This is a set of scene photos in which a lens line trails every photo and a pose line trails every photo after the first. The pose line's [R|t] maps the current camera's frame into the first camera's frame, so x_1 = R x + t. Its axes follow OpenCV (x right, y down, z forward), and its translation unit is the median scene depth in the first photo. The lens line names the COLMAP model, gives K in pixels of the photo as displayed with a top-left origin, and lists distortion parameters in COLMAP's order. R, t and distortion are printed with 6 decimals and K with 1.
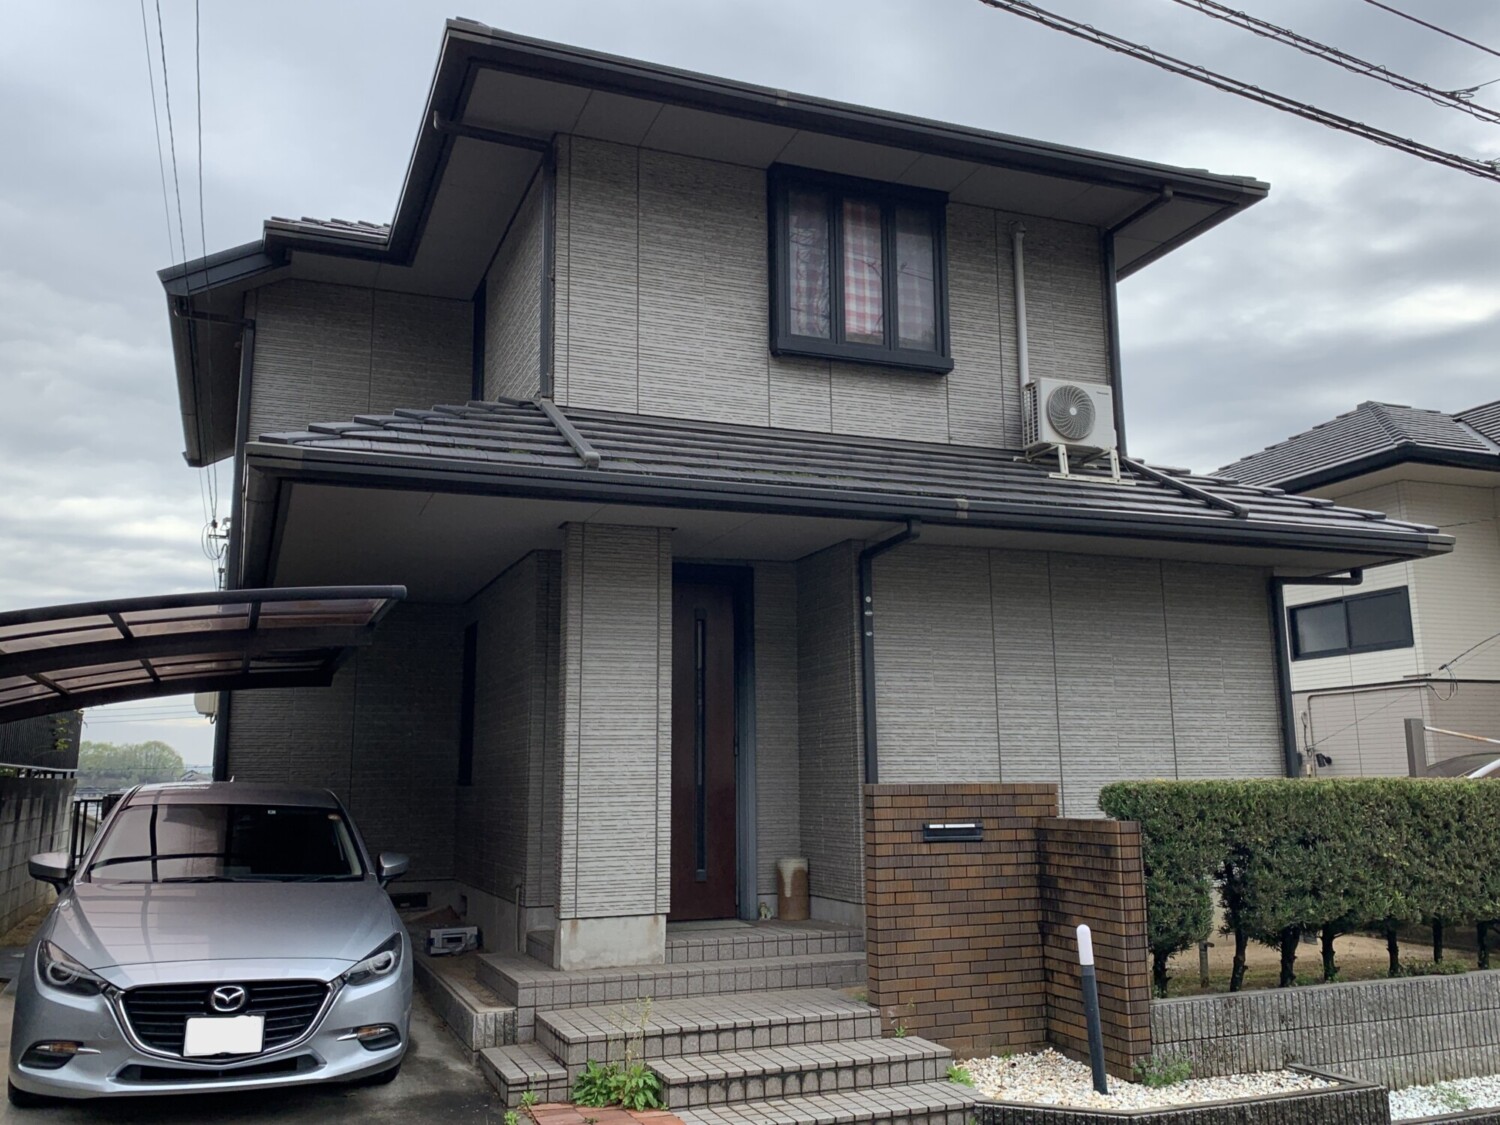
lens RADIAL K [[1182.5, 0, 750.0], [0, 1182.5, 562.5], [0, 0, 1]] dist [-0.010414, -0.000719]
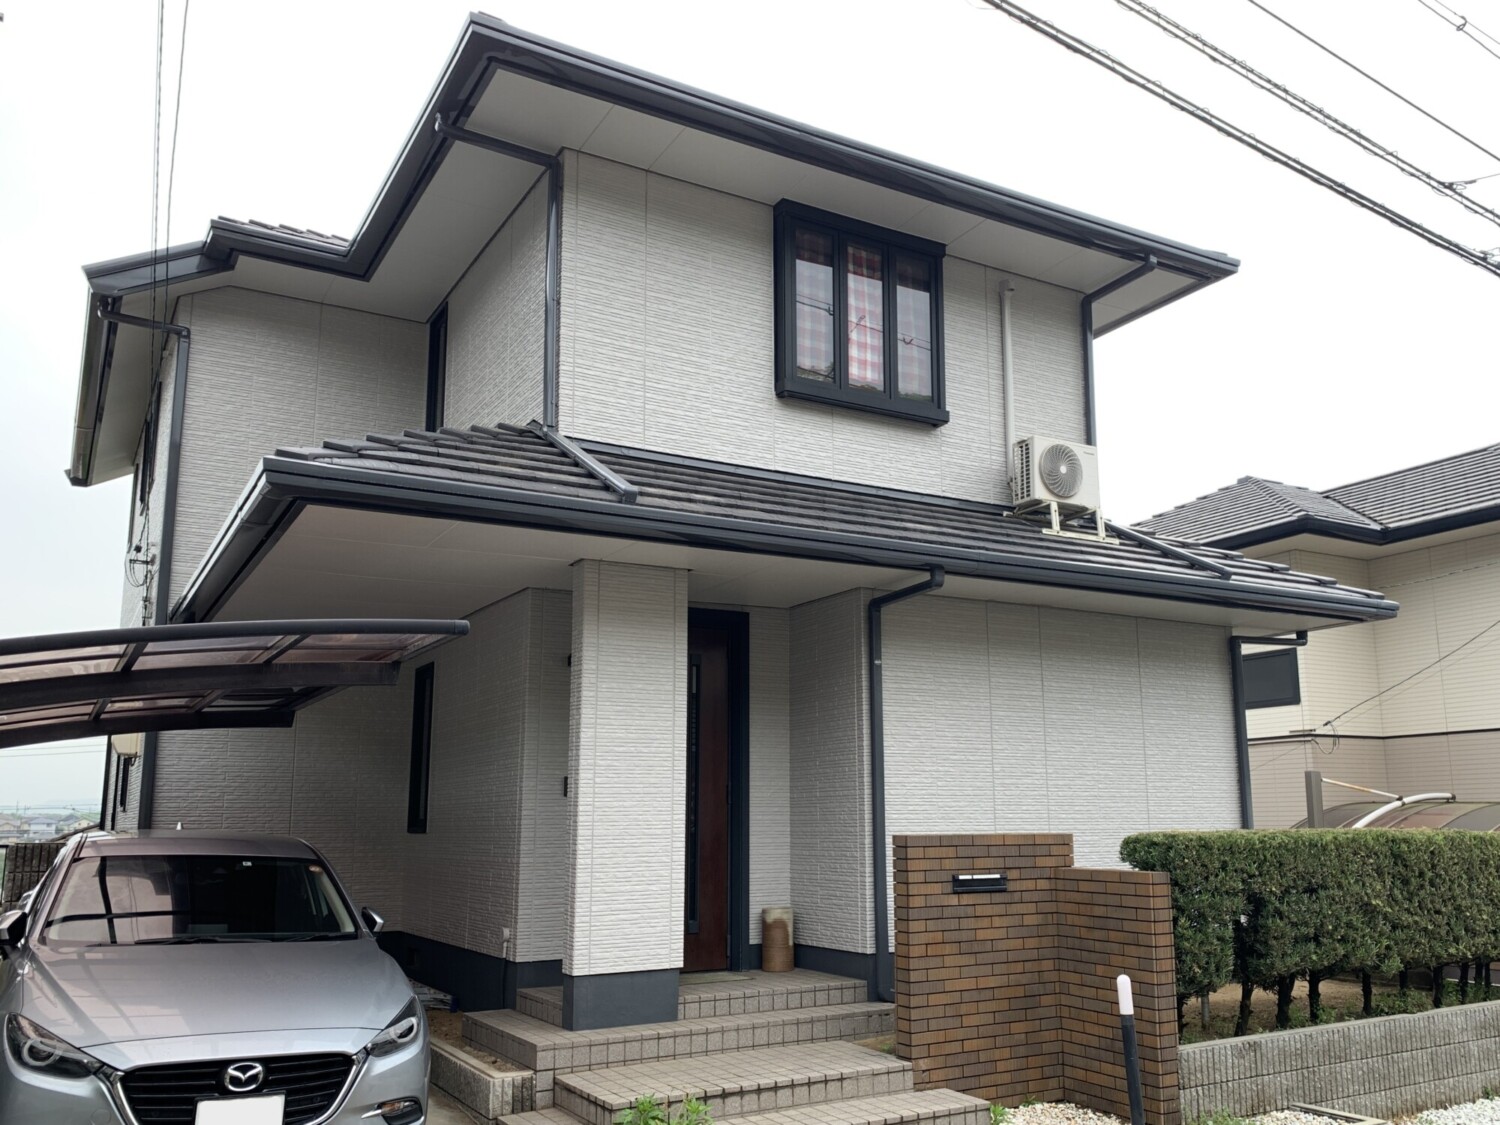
lens RADIAL K [[1137.3, 0, 753.3], [0, 1137.3, 629.6], [0, 0, 1]] dist [-0.002076, -0.011808]
pose [[0.988212, 0.027562, 0.150589, -0.164872], [-0.029984, 0.999455, 0.013840, 0.006245], [-0.150125, -0.018192, 0.988500, 0.079864]]
